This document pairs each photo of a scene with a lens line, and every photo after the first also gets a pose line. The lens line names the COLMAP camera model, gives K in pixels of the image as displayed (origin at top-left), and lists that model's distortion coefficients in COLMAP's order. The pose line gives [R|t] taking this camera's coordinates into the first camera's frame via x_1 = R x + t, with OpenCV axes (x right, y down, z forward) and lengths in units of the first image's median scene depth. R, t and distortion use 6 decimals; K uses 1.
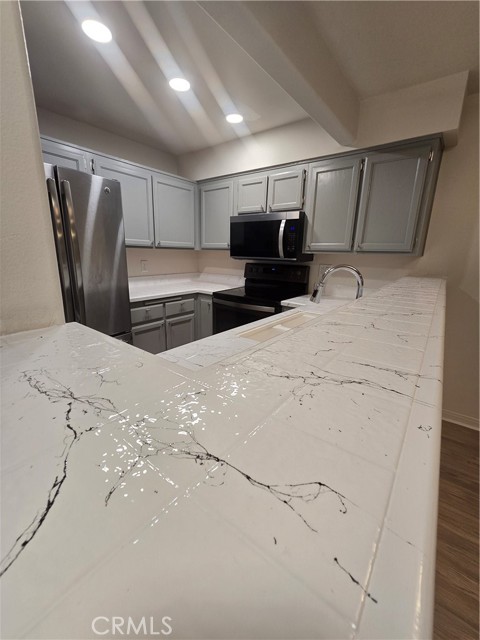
lens RADIAL K [[262.8, 0, 236.5], [0, 262.8, 318.1], [0, 0, 1]] dist [-0.003033, -0.000051]
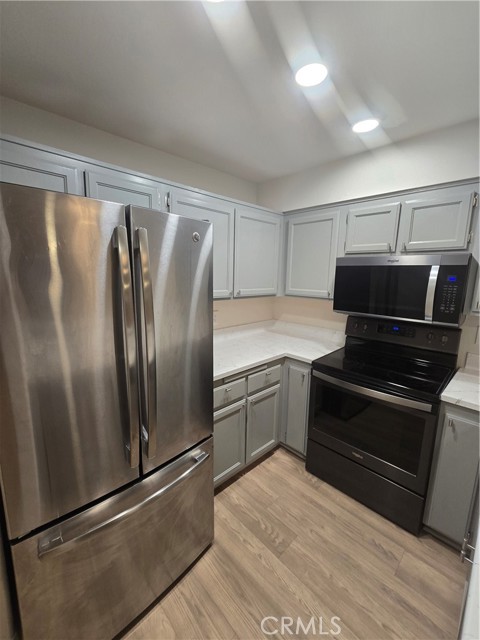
lens RADIAL K [[262.8, 0, 236.5], [0, 262.8, 318.1], [0, 0, 1]] dist [-0.003033, -0.000051]
pose [[0.990080, 0.014959, -0.139705, -0.200385], [-0.025726, 0.996807, -0.075586, -0.159732], [0.138128, 0.078431, 0.987304, 0.255324]]
